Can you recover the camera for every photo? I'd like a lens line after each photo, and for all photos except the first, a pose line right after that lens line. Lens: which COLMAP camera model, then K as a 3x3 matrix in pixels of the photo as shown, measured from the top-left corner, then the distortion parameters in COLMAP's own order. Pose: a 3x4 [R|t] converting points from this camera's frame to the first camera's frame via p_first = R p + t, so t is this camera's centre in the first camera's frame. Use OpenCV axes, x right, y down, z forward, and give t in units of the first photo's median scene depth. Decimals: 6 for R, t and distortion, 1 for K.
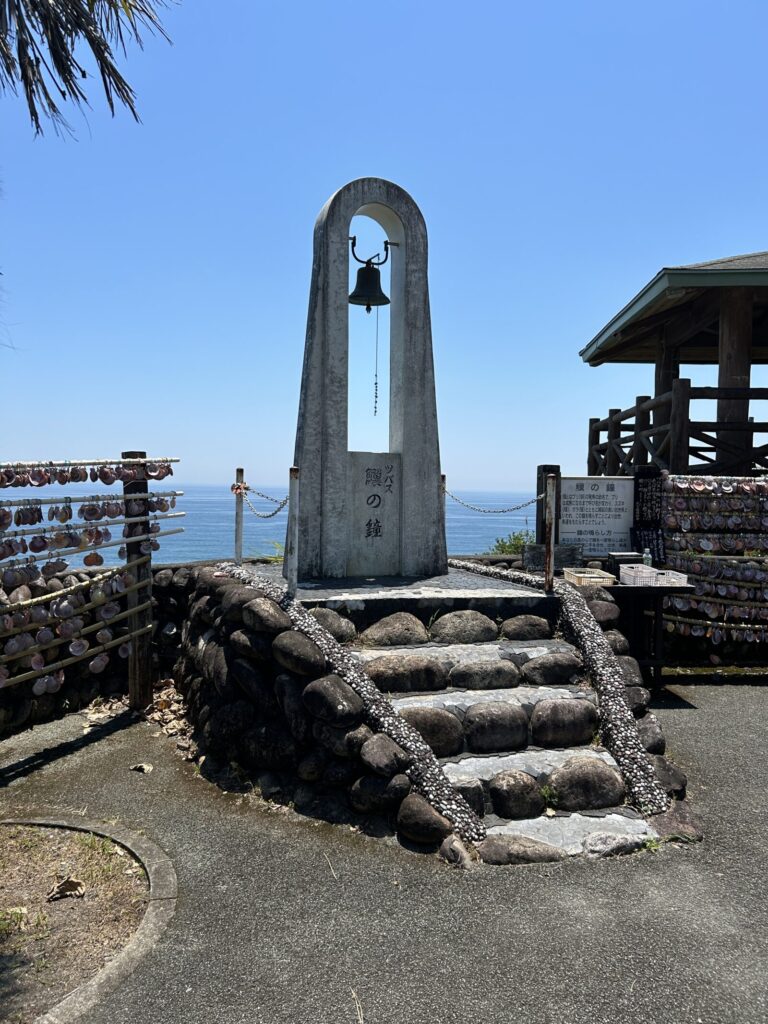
lens RADIAL K [[764.7, 0, 384.0], [0, 764.7, 512.0], [0, 0, 1]] dist [0.080542, -0.112153]
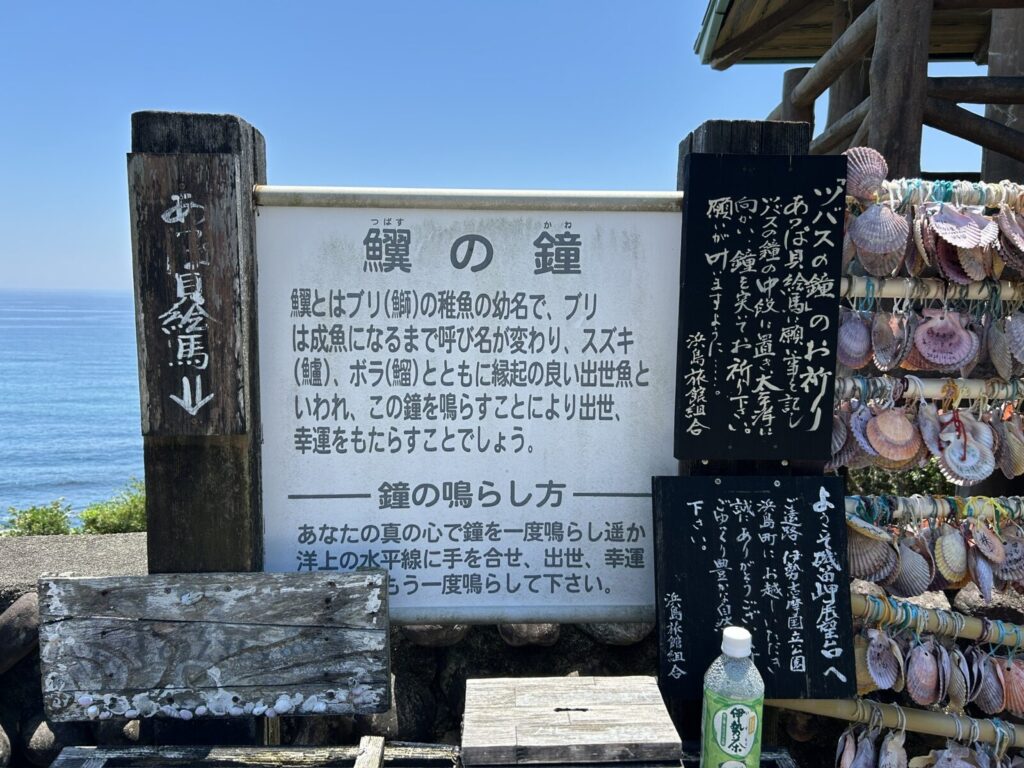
lens RADIAL K [[764.7, 0, 512.0], [0, 764.7, 384.0], [0, 0, 1]] dist [0.080542, -0.112153]
pose [[0.998807, 0.000817, -0.048817, 0.293380], [0.003059, 0.996848, 0.079279, -0.015251], [0.048728, -0.079334, 0.995656, 0.817161]]
